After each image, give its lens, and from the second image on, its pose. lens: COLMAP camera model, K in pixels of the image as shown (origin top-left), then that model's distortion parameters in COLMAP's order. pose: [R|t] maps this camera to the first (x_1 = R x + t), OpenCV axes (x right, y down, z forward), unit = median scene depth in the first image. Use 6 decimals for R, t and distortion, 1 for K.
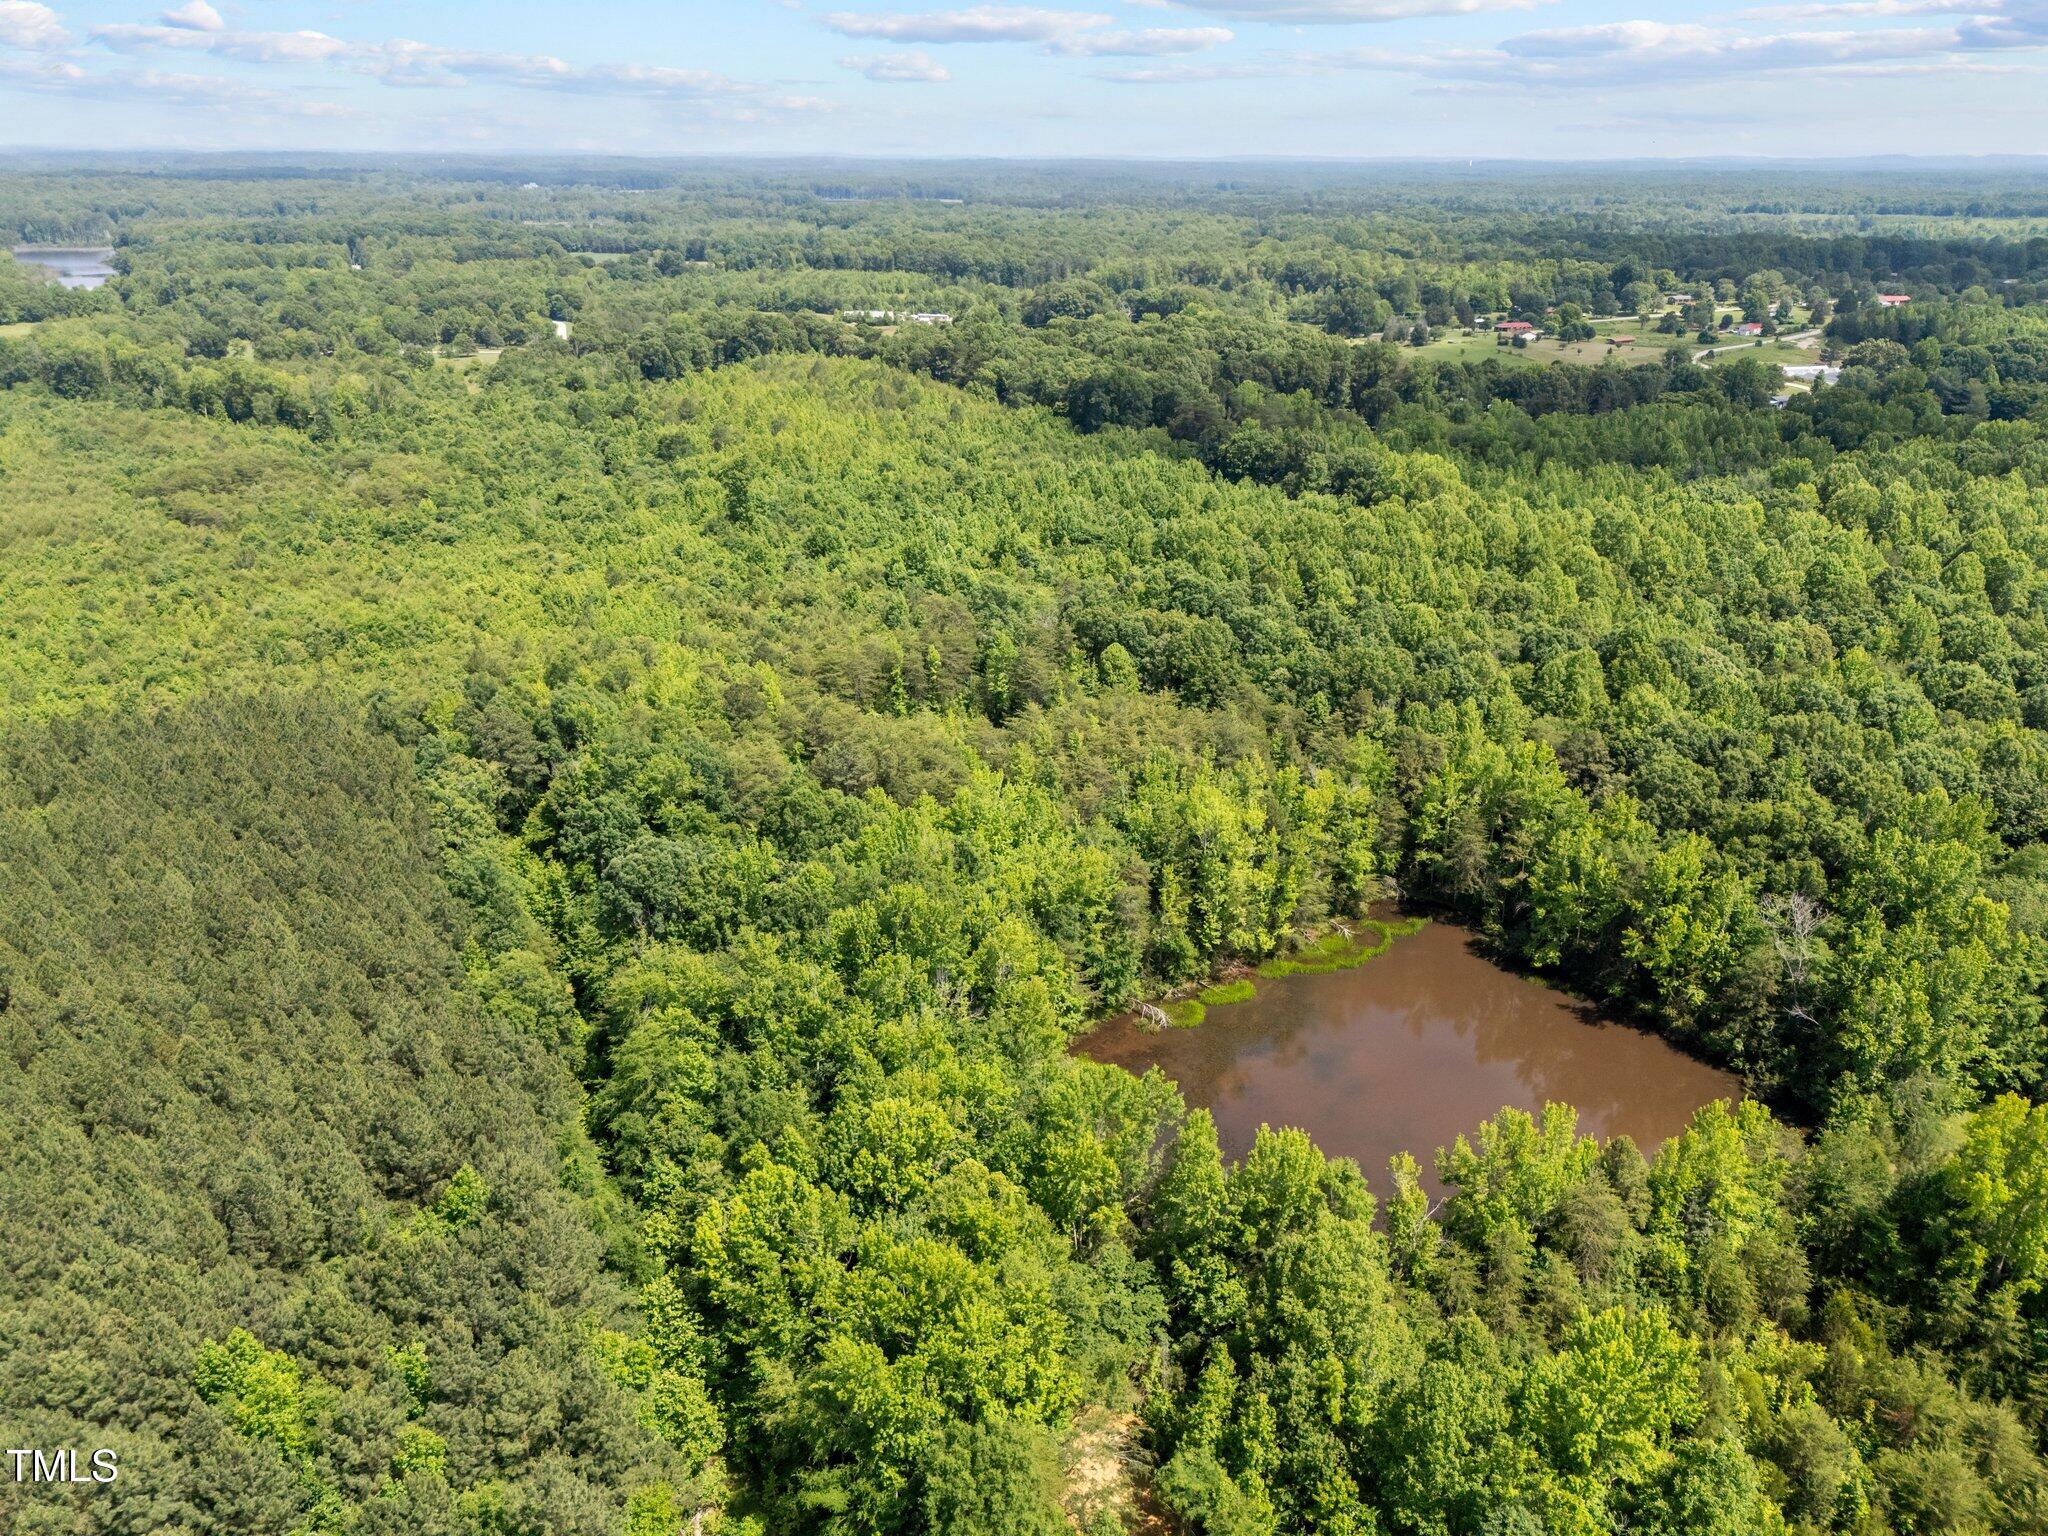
lens RADIAL K [[1435.1, 0, 1024.0], [0, 1435.1, 768.0], [0, 0, 1]] dist [0.078607, -0.068900]
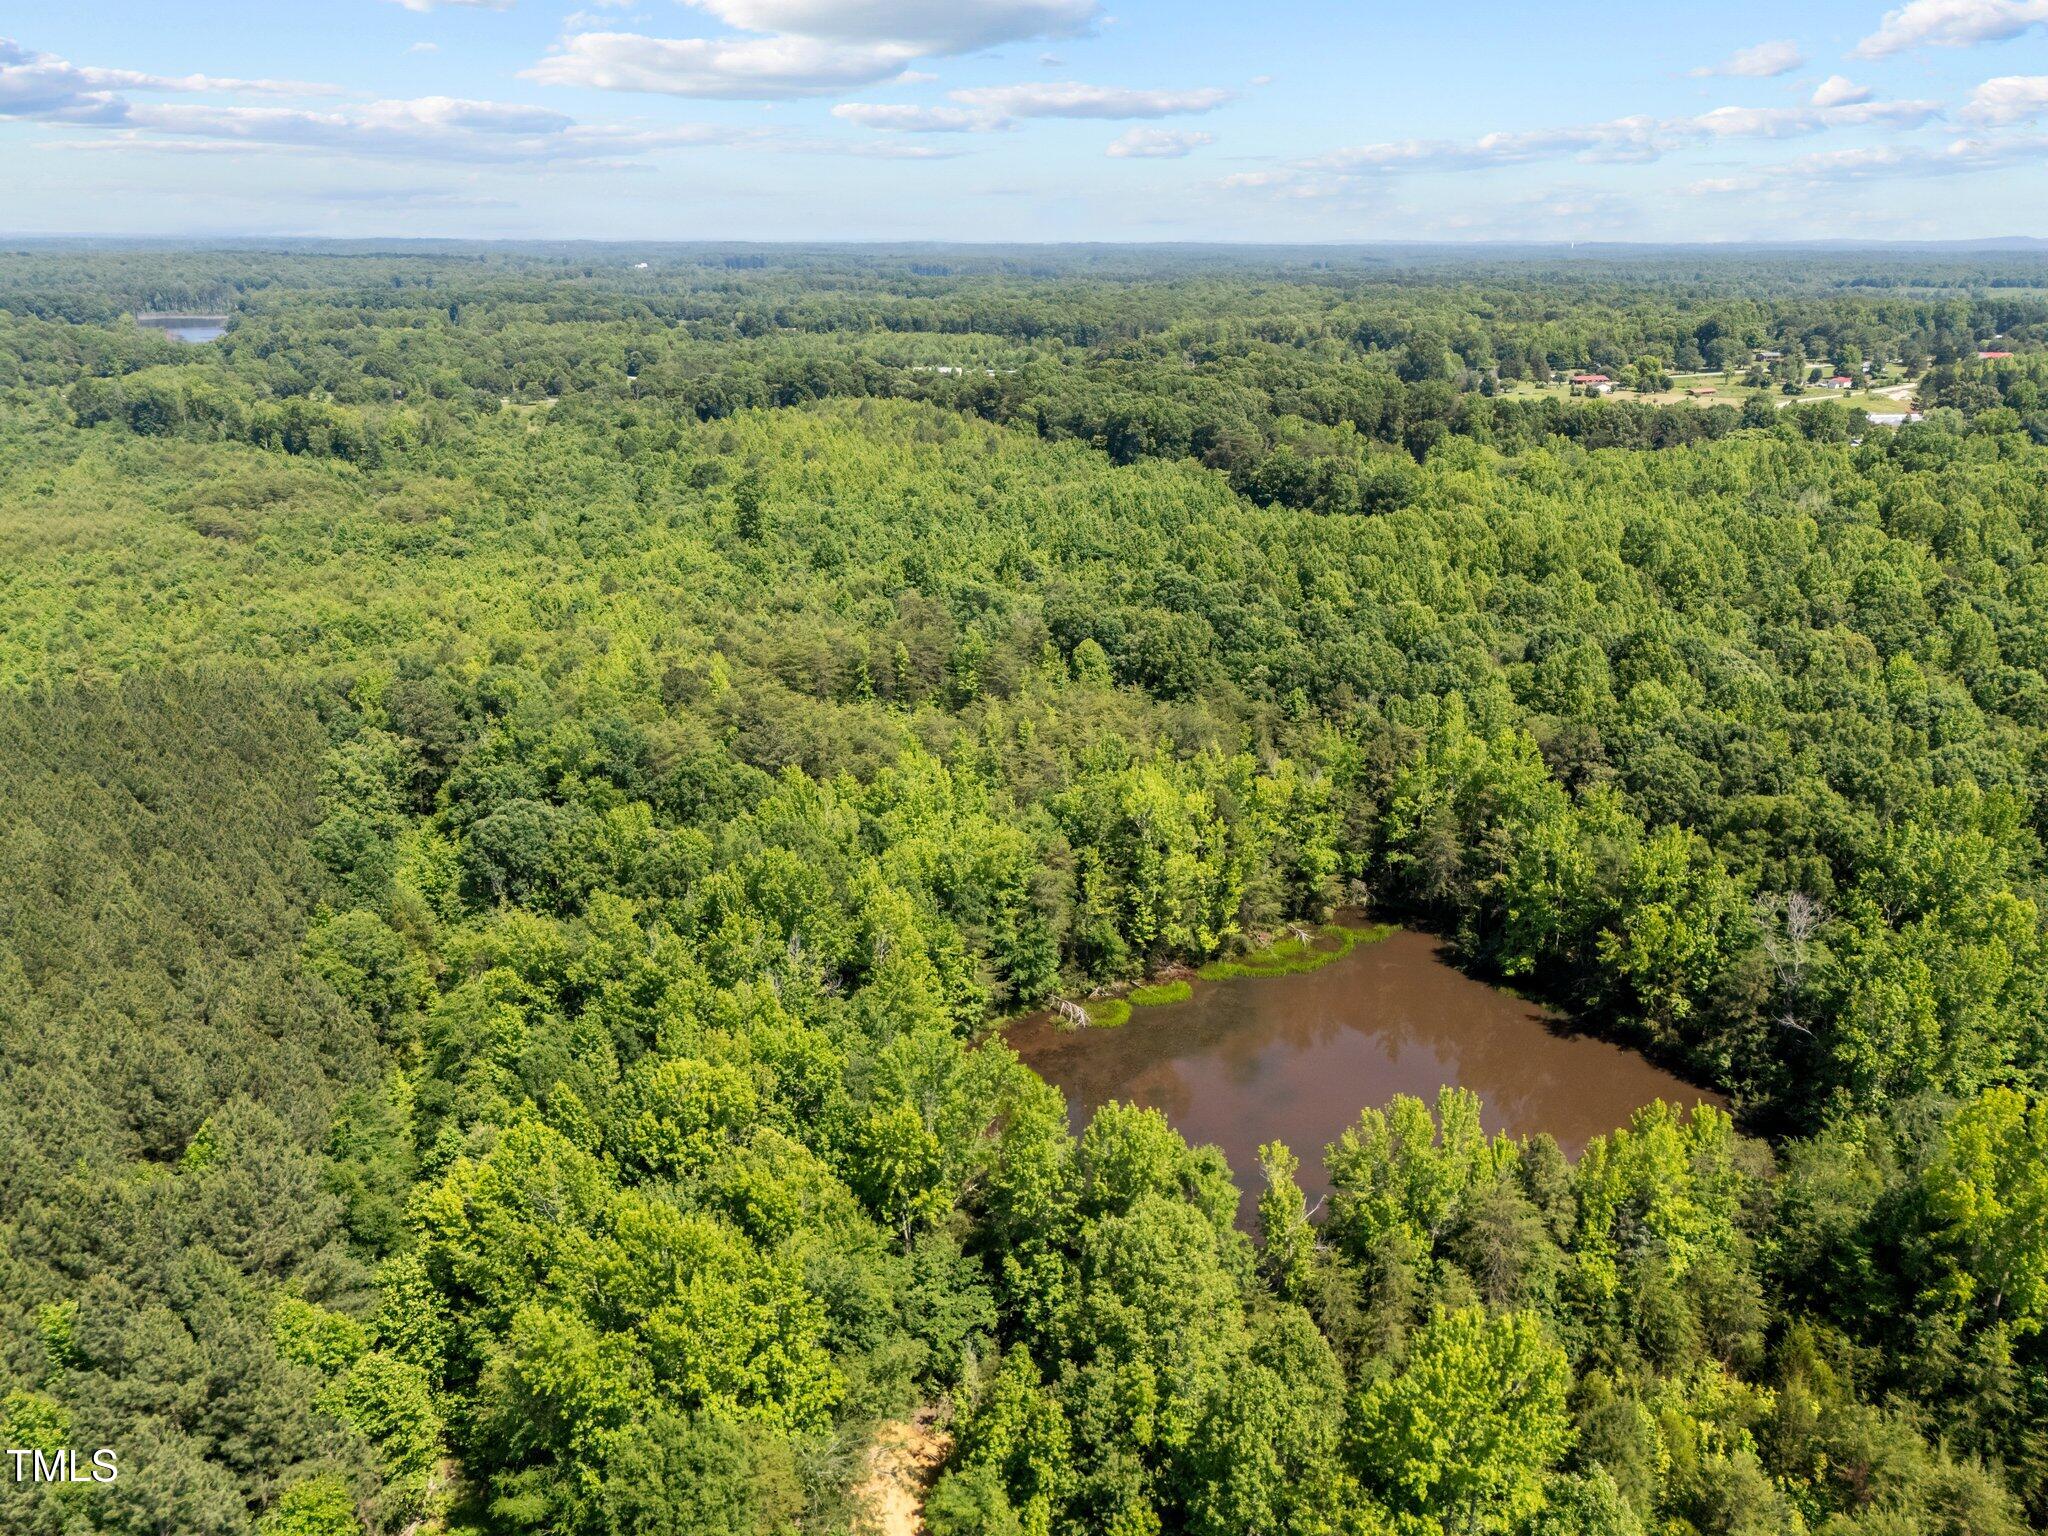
lens RADIAL K [[1435.1, 0, 1024.0], [0, 1435.1, 768.0], [0, 0, 1]] dist [0.078607, -0.068900]
pose [[0.998004, 0.018880, -0.060258, 0.103368], [-0.021795, 0.998606, -0.048078, 0.057170], [0.059266, 0.049296, 0.997024, 0.079018]]
